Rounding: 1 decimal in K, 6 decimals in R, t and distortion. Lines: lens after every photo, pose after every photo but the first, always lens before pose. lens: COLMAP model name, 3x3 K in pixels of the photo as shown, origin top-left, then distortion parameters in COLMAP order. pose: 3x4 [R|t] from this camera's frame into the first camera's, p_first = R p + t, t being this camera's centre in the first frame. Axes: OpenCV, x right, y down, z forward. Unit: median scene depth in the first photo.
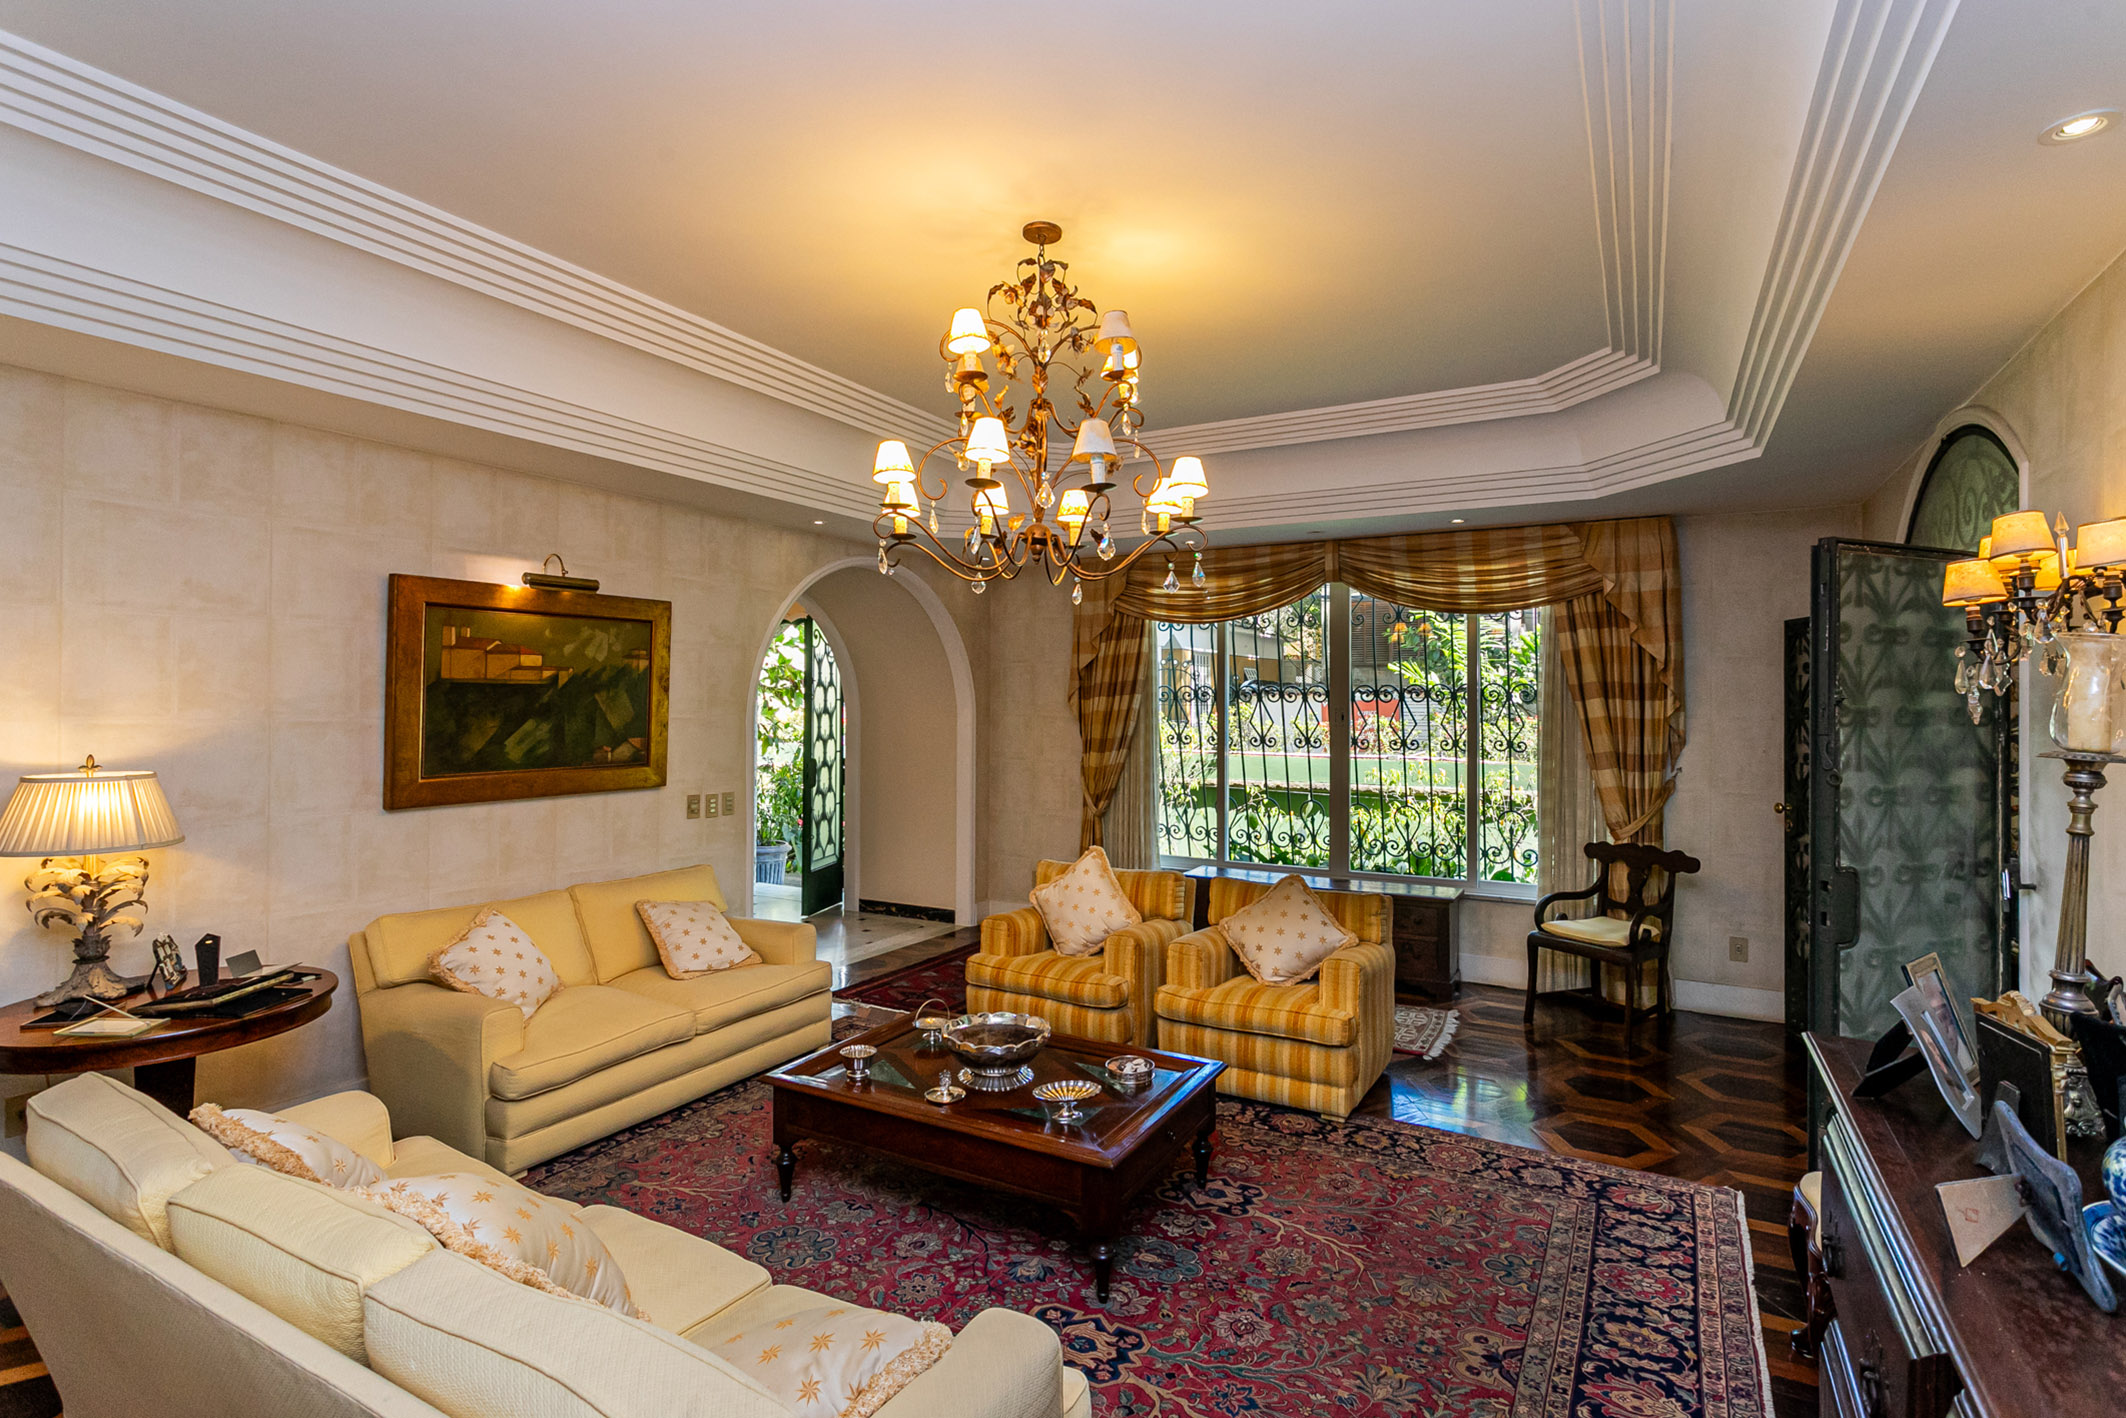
lens RADIAL K [[1015.5, 0, 1037.5], [0, 1015.5, 666.5], [0, 0, 1]] dist [0.003590, 0.000592]
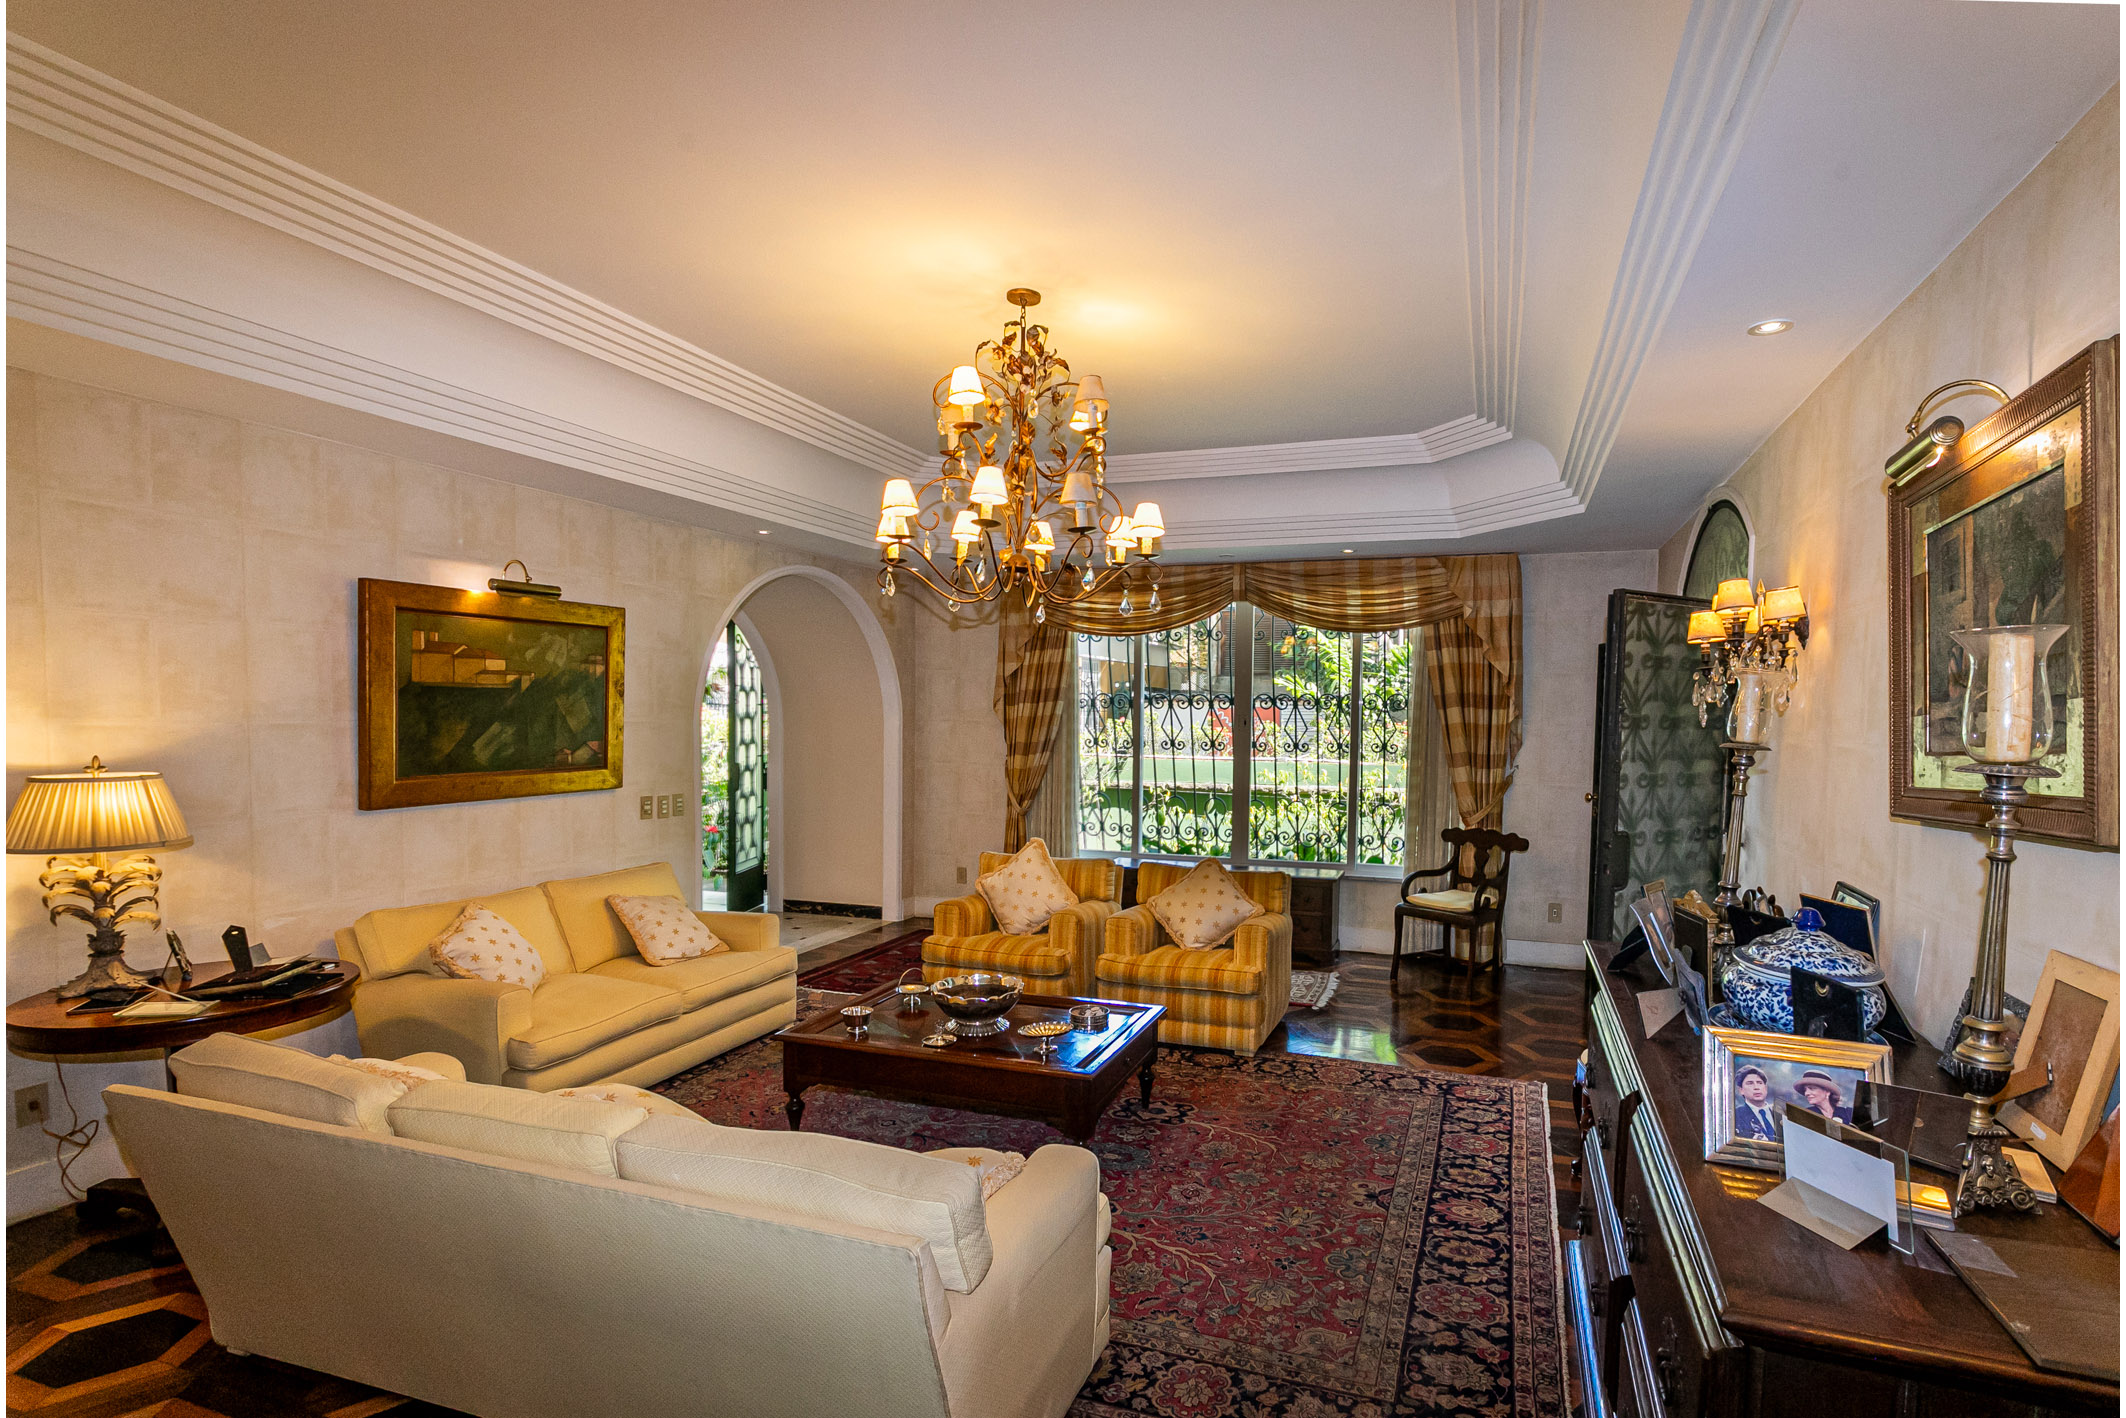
lens RADIAL K [[1046.2, 0, 1108.8], [0, 1046.2, 738.2], [0, 0, 1]] dist [-0.000650, 0.001942]
pose [[0.982580, -0.000472, 0.185838, -0.091377], [-0.011411, 0.997957, 0.062866, -0.005717], [-0.185487, -0.063892, 0.980567, -0.153393]]
